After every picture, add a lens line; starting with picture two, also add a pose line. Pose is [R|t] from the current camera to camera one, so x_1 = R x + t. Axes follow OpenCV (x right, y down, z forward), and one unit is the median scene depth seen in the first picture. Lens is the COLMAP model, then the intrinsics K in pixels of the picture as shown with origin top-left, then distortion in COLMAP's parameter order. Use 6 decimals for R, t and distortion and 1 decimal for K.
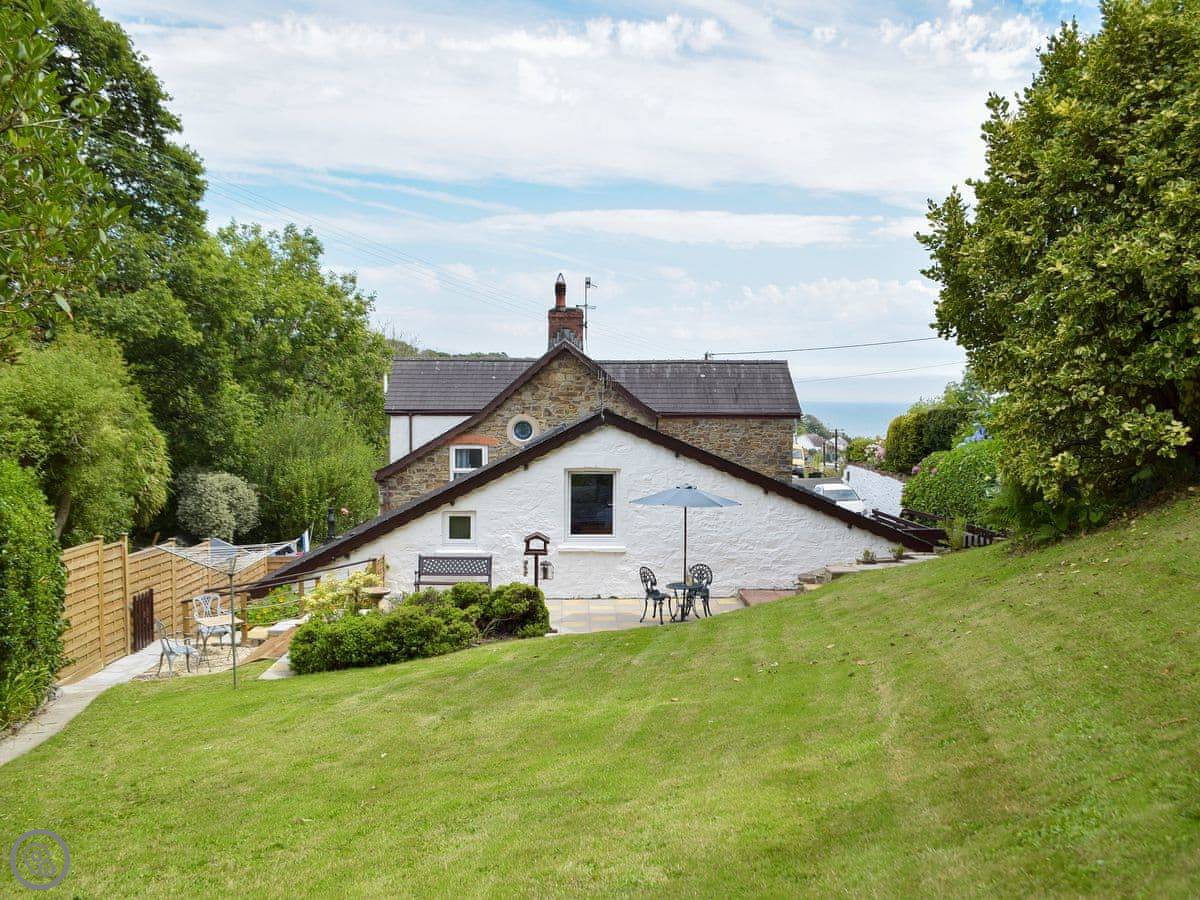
lens RADIAL K [[1058.5, 0, 555.1], [0, 1058.5, 455.8], [0, 0, 1]] dist [-0.070446, 0.003188]
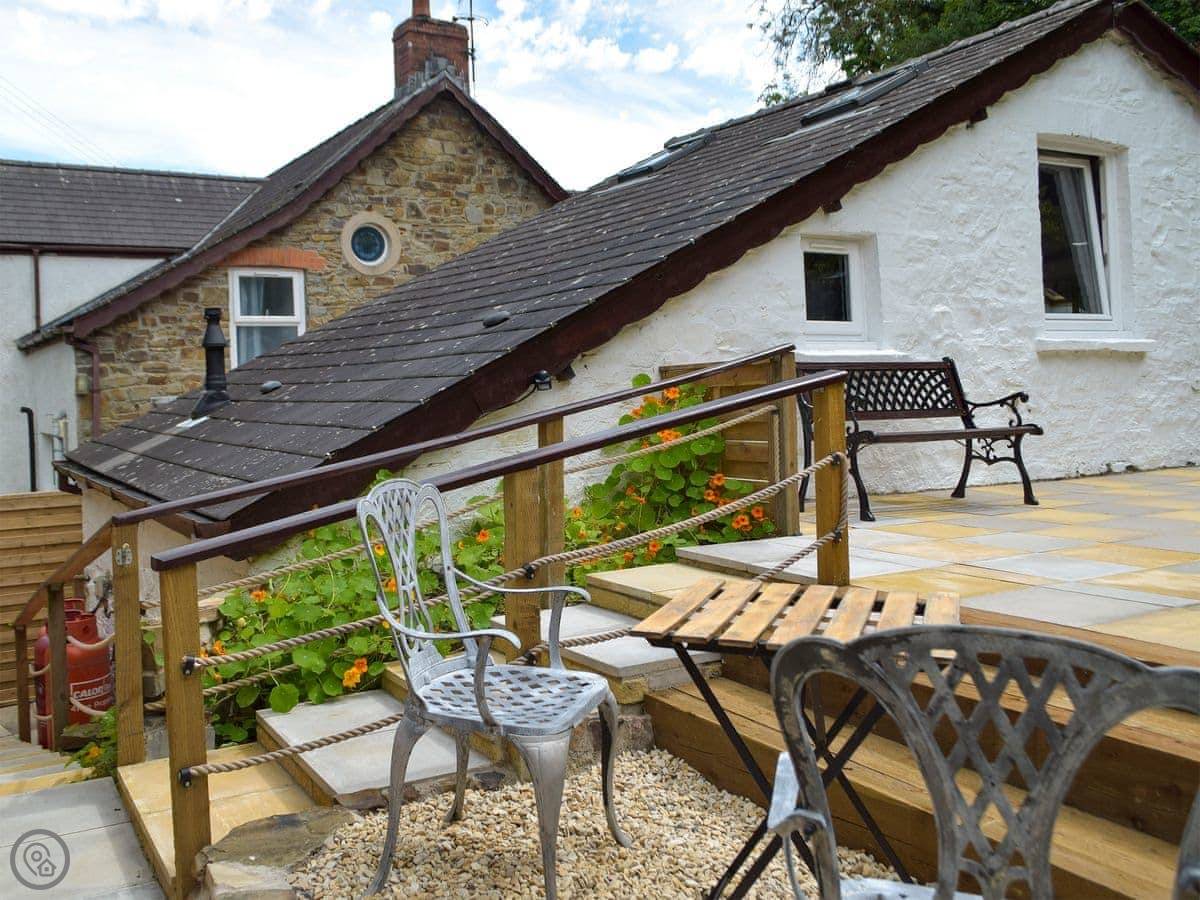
lens RADIAL K [[1166.6, 0, 599.8], [0, 1166.6, 409.2], [0, 0, 1]] dist [0.006150, 0.004847]
pose [[0.878667, -0.039192, 0.475824, -0.207380], [0.047388, 0.998863, -0.005234, 0.065792], [-0.475078, 0.027147, 0.879525, 0.445213]]
